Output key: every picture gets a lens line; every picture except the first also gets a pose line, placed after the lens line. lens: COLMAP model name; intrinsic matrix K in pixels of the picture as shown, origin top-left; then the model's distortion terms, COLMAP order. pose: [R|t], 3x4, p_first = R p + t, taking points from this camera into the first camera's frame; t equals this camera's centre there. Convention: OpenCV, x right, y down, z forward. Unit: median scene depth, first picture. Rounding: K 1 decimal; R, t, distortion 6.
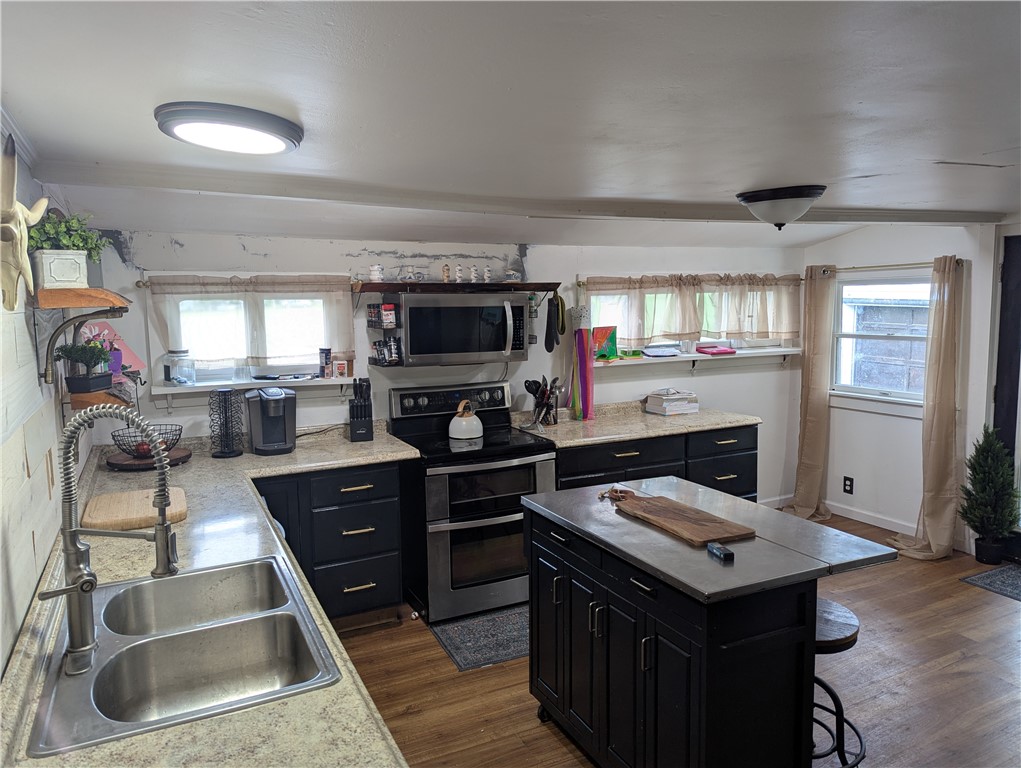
lens RADIAL K [[725.8, 0, 510.5], [0, 725.8, 384.0], [0, 0, 1]] dist [0.052394, -0.001742]
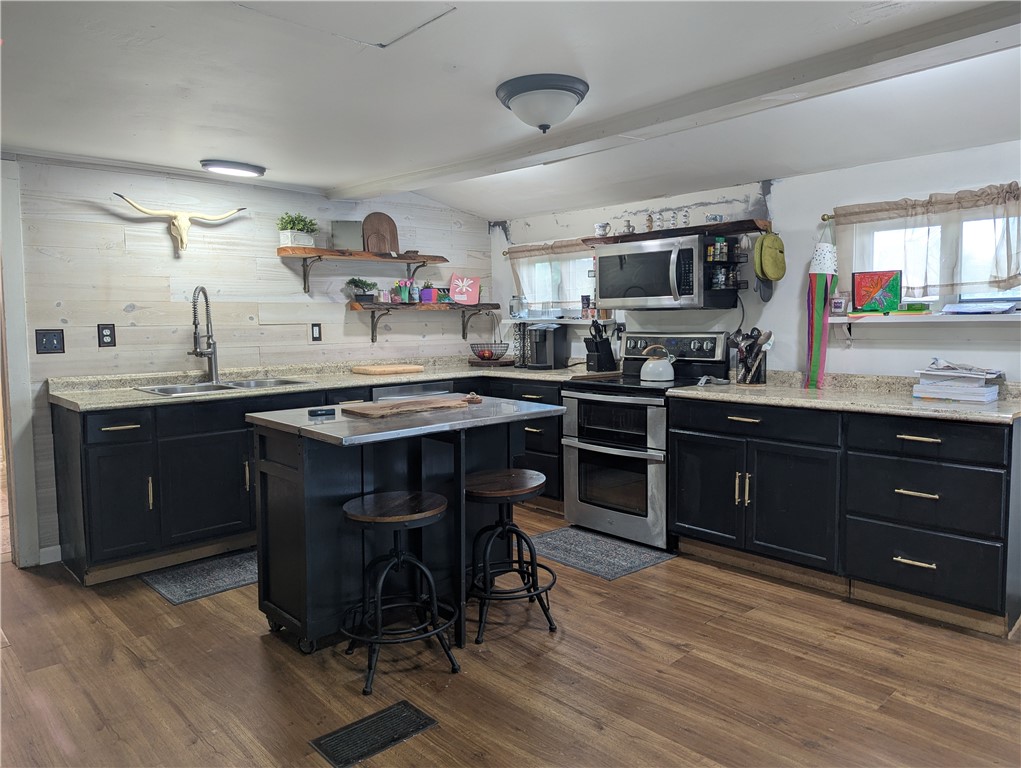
lens RADIAL K [[725.8, 0, 510.5], [0, 725.8, 384.0], [0, 0, 1]] dist [0.052394, -0.001742]
pose [[0.266737, 0.096746, -0.958901, 0.877319], [-0.112318, 0.991290, 0.068770, 0.029853], [0.957202, 0.089359, 0.275280, 0.511191]]
